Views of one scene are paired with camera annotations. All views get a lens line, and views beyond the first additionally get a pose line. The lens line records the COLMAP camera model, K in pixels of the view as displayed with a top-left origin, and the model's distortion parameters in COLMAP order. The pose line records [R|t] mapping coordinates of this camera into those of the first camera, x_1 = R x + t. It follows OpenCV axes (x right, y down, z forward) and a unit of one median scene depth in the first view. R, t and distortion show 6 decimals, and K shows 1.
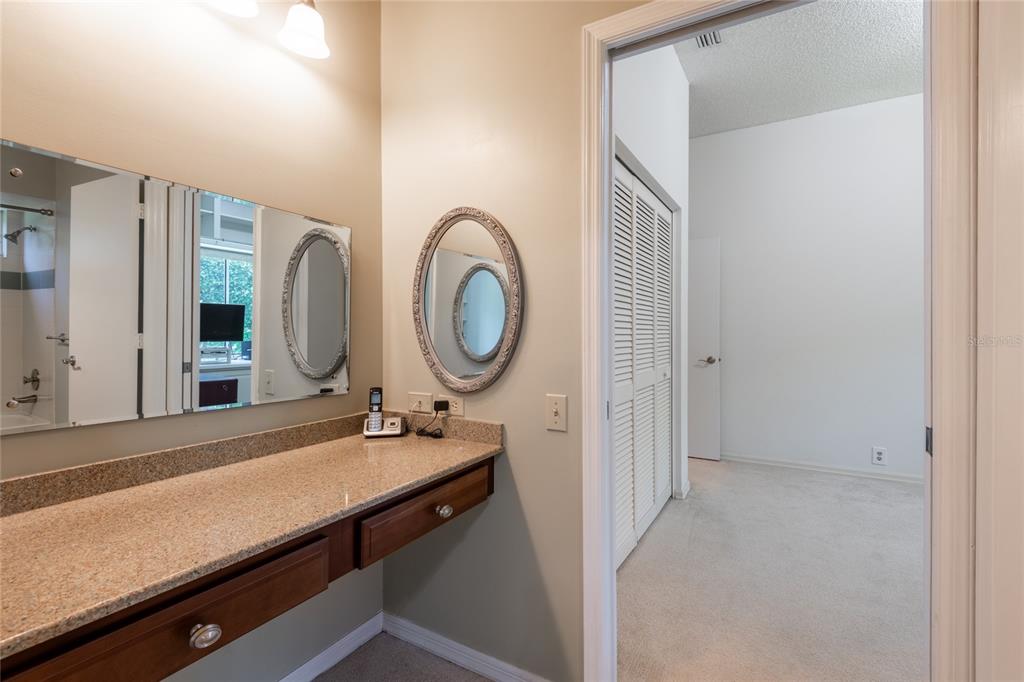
lens RADIAL K [[468.5, 0, 511.8], [0, 468.5, 337.6], [0, 0, 1]] dist [0.019698, -0.011968]
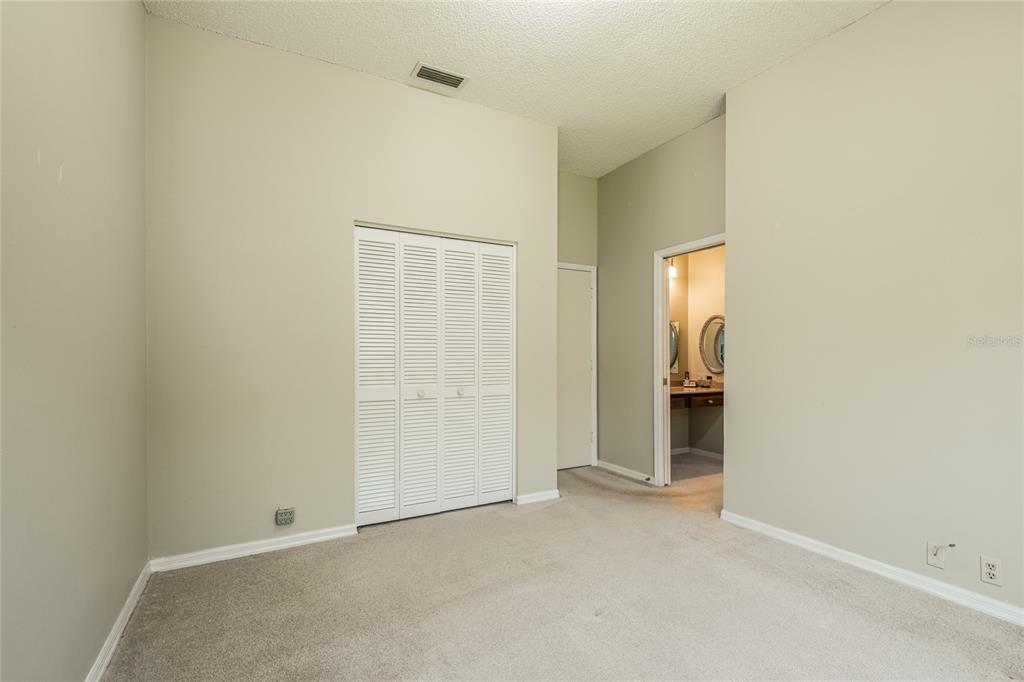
lens RADIAL K [[468.5, 0, 514.8], [0, 468.5, 347.6], [0, 0, 1]] dist [0.019698, -0.011968]
pose [[0.859247, 0.000339, -0.511560, 0.341432], [-0.003570, 0.999979, -0.005334, -0.035833], [0.511548, 0.006409, 0.859231, -2.374187]]
